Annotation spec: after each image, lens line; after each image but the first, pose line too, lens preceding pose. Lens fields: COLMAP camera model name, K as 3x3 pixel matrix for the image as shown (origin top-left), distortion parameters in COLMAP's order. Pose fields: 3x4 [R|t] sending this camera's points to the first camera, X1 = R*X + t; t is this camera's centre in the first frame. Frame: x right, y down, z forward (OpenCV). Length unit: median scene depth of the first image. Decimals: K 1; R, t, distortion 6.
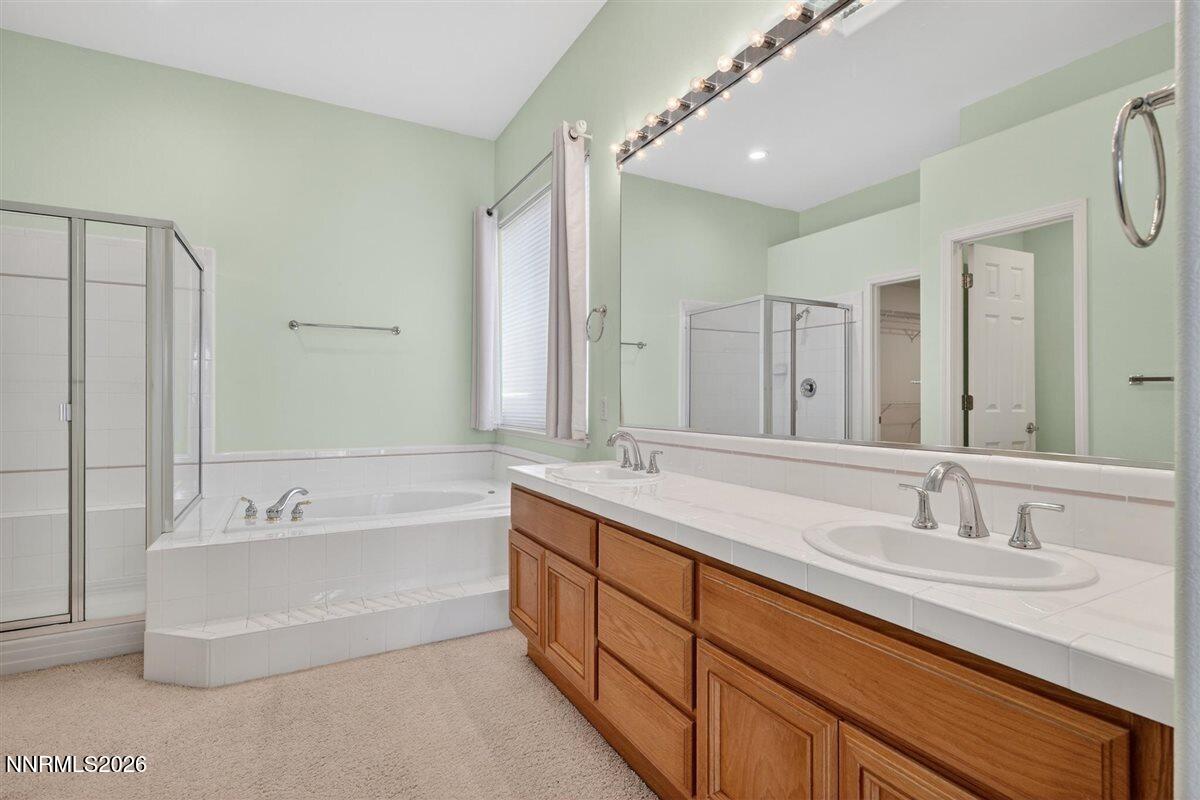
lens RADIAL K [[585.3, 0, 600.0], [0, 585.3, 400.0], [0, 0, 1]] dist [-0.001277, -0.000250]
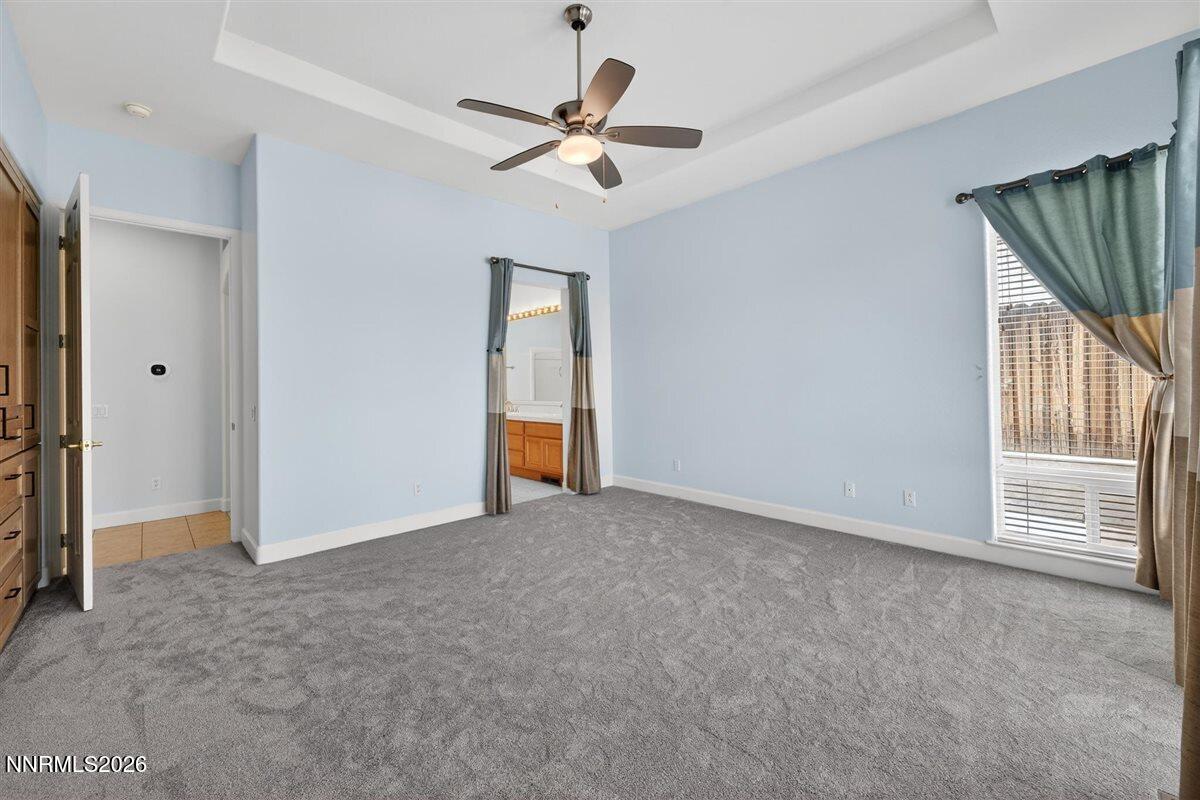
lens RADIAL K [[499.5, 0, 603.4], [0, 499.5, 381.5], [0, 0, 1]] dist [-0.000207, -0.000031]
pose [[0.970535, -0.015694, 0.240447, -0.113770], [0.018417, 0.999789, -0.009081, -0.021453], [-0.240254, 0.013242, 0.970620, -1.830829]]
